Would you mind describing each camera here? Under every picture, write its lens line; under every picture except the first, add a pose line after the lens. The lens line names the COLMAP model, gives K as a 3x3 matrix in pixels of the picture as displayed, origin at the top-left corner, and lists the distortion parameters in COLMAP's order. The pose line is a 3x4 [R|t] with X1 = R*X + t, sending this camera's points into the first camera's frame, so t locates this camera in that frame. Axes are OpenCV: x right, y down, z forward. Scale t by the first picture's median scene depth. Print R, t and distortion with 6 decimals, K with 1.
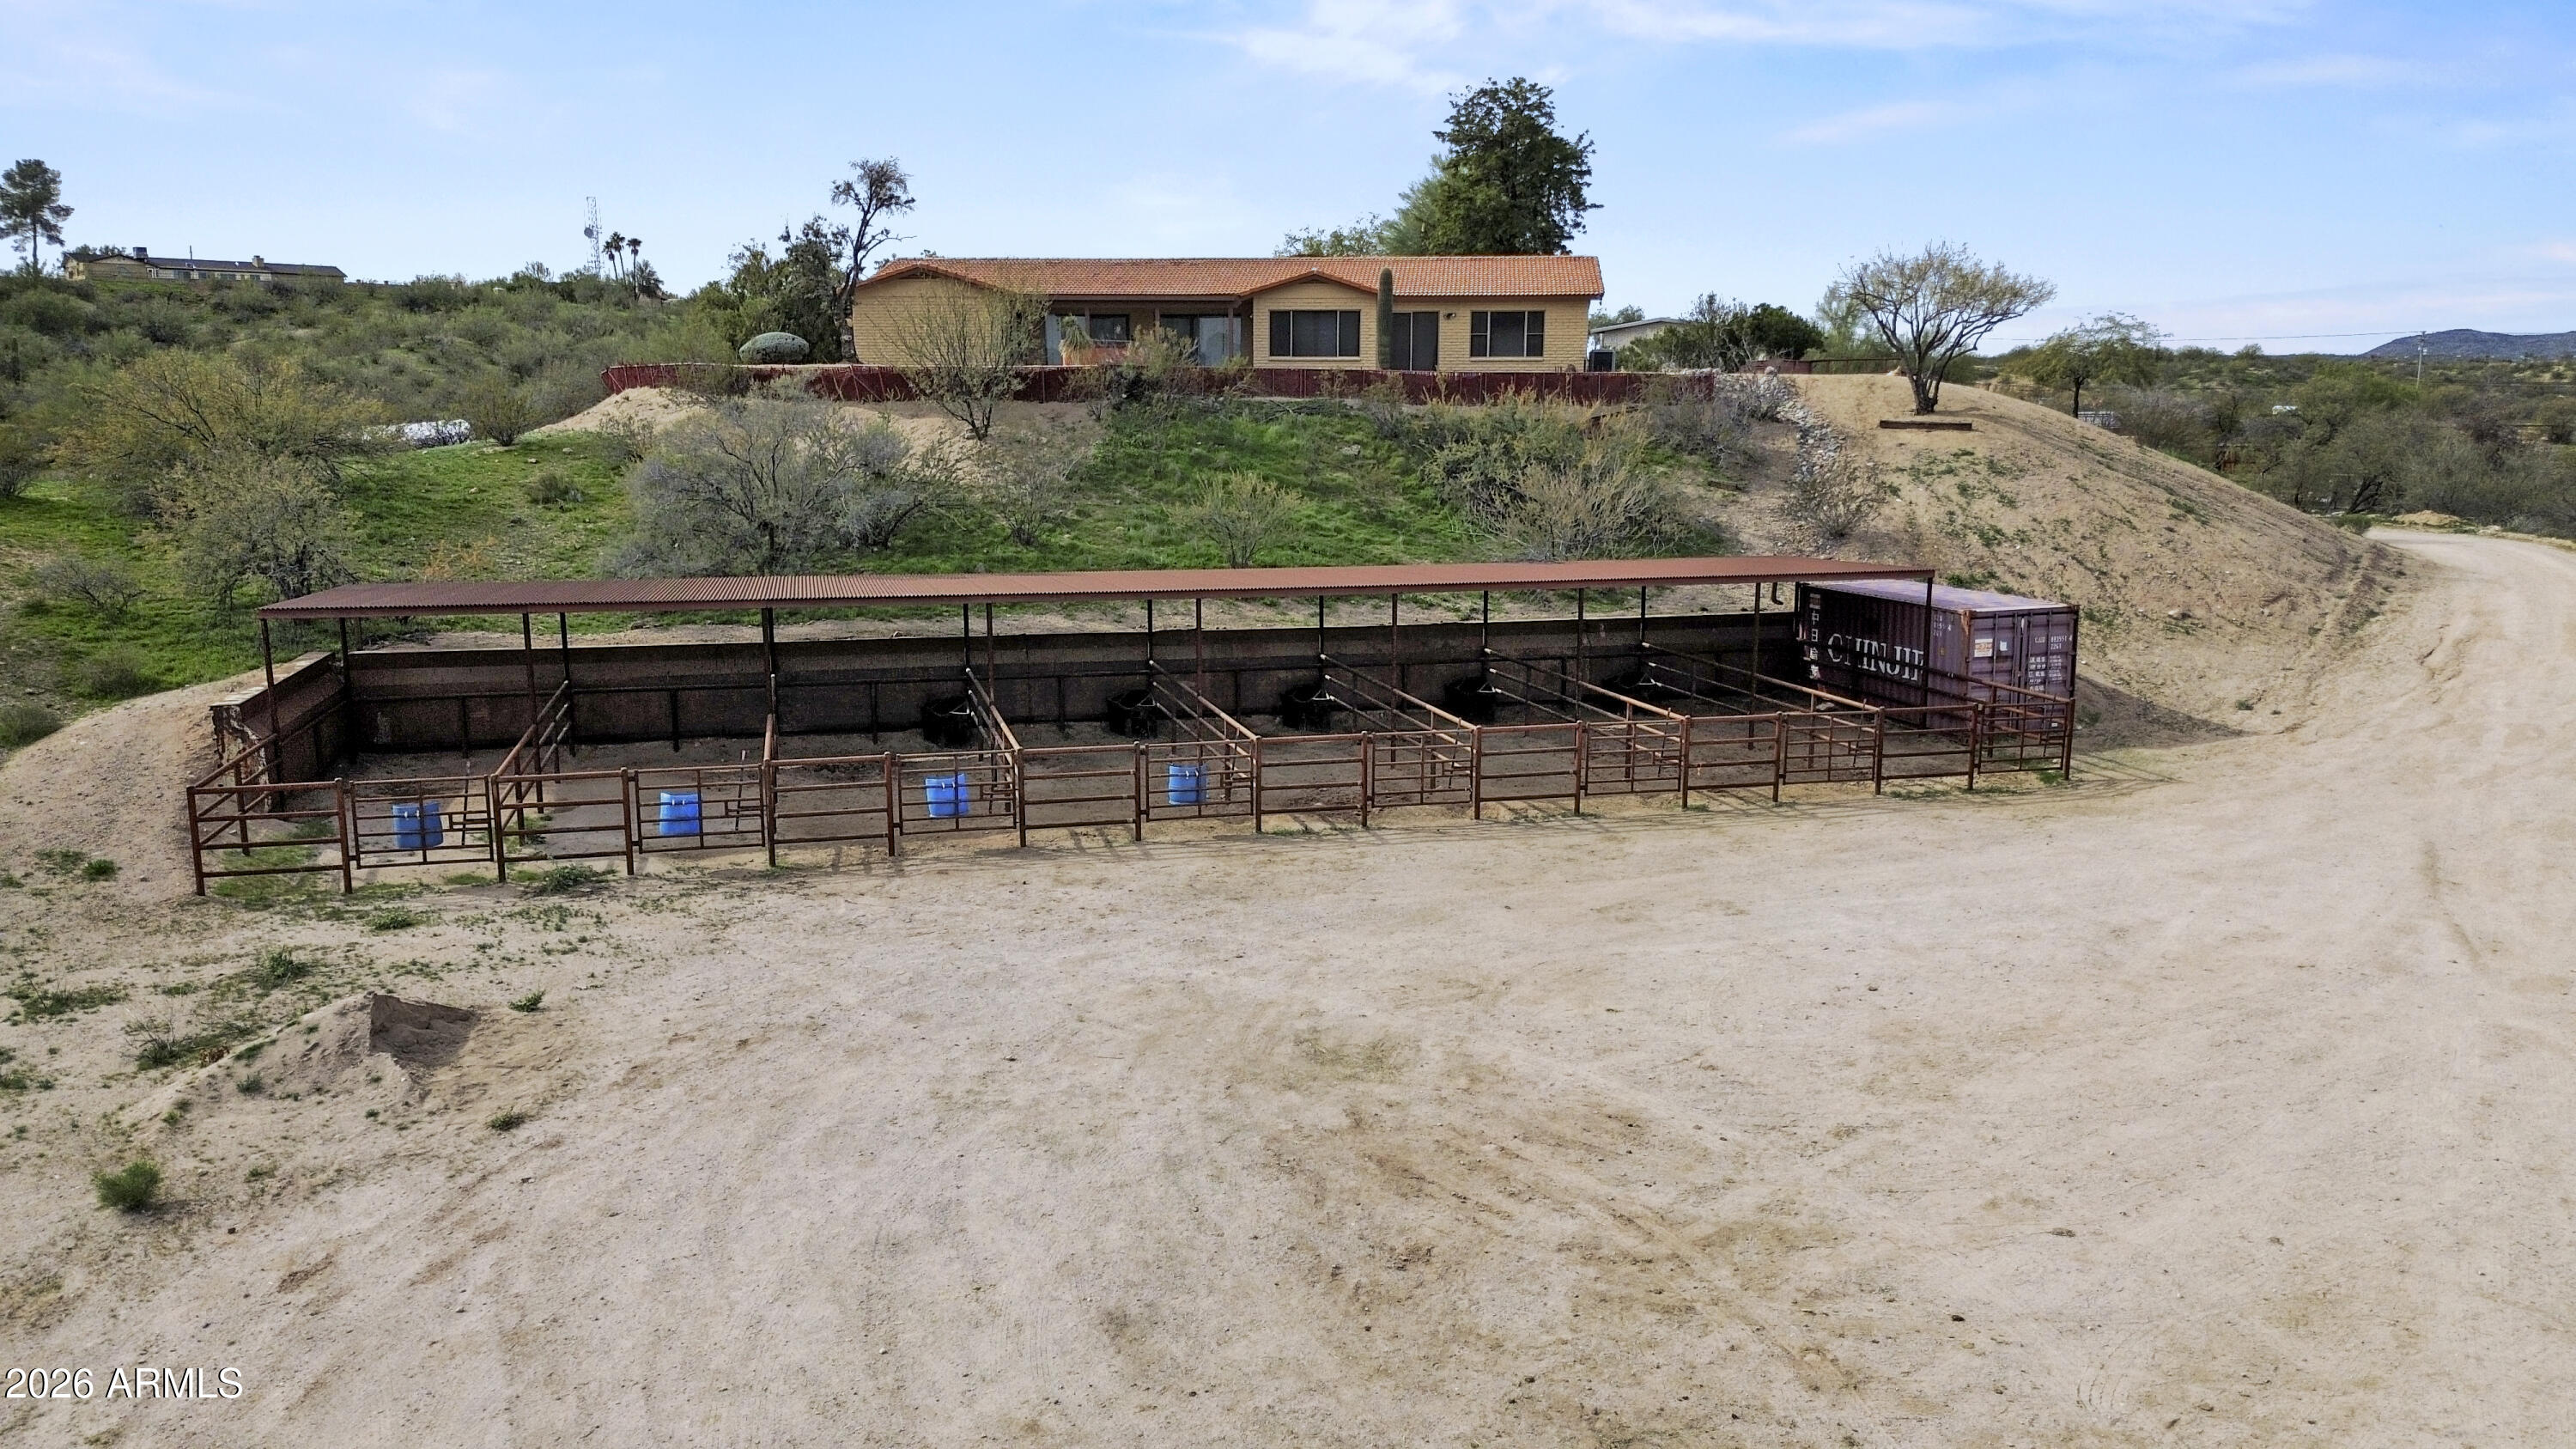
lens RADIAL K [[1819.1, 0, 1288.0], [0, 1819.1, 724.5], [0, 0, 1]] dist [0.078199, -0.075357]
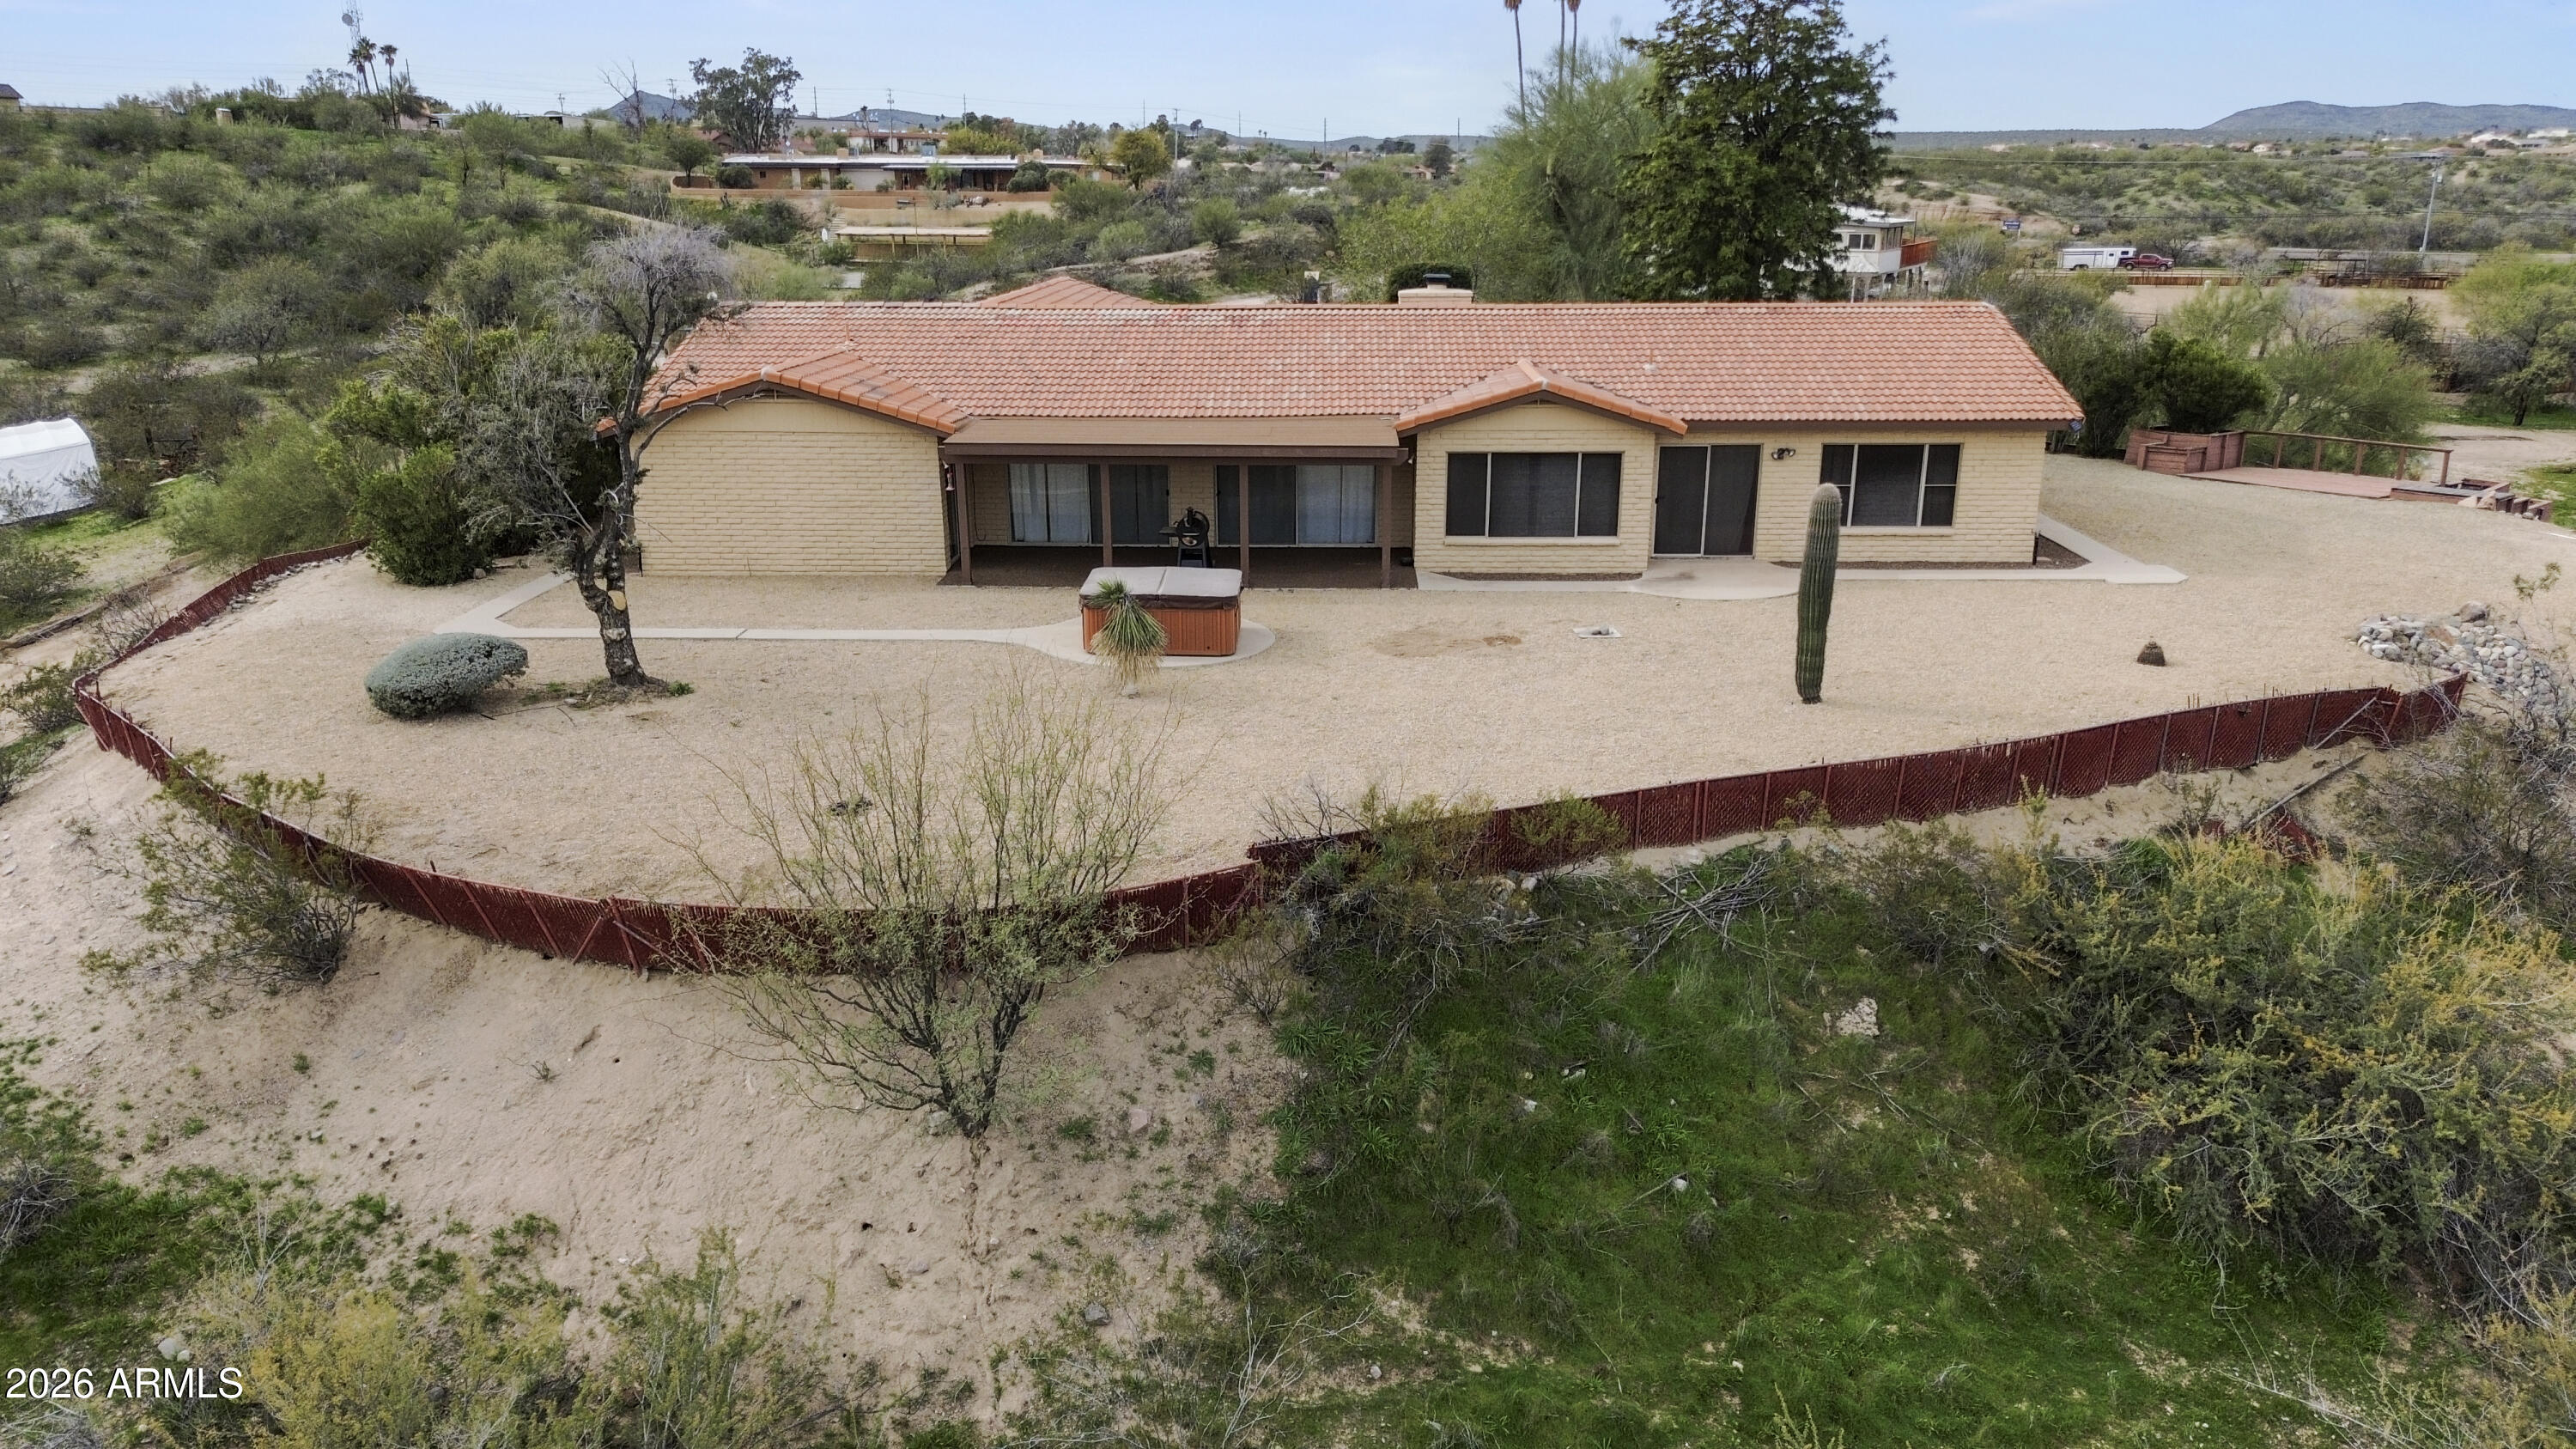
lens RADIAL K [[1819.1, 0, 1288.0], [0, 1819.1, 724.5], [0, 0, 1]] dist [0.078199, -0.075357]
pose [[0.996802, -0.028144, 0.074796, -0.033559], [0.019452, 0.993233, 0.114496, -0.072321], [-0.077512, -0.112675, 0.990604, 0.163879]]
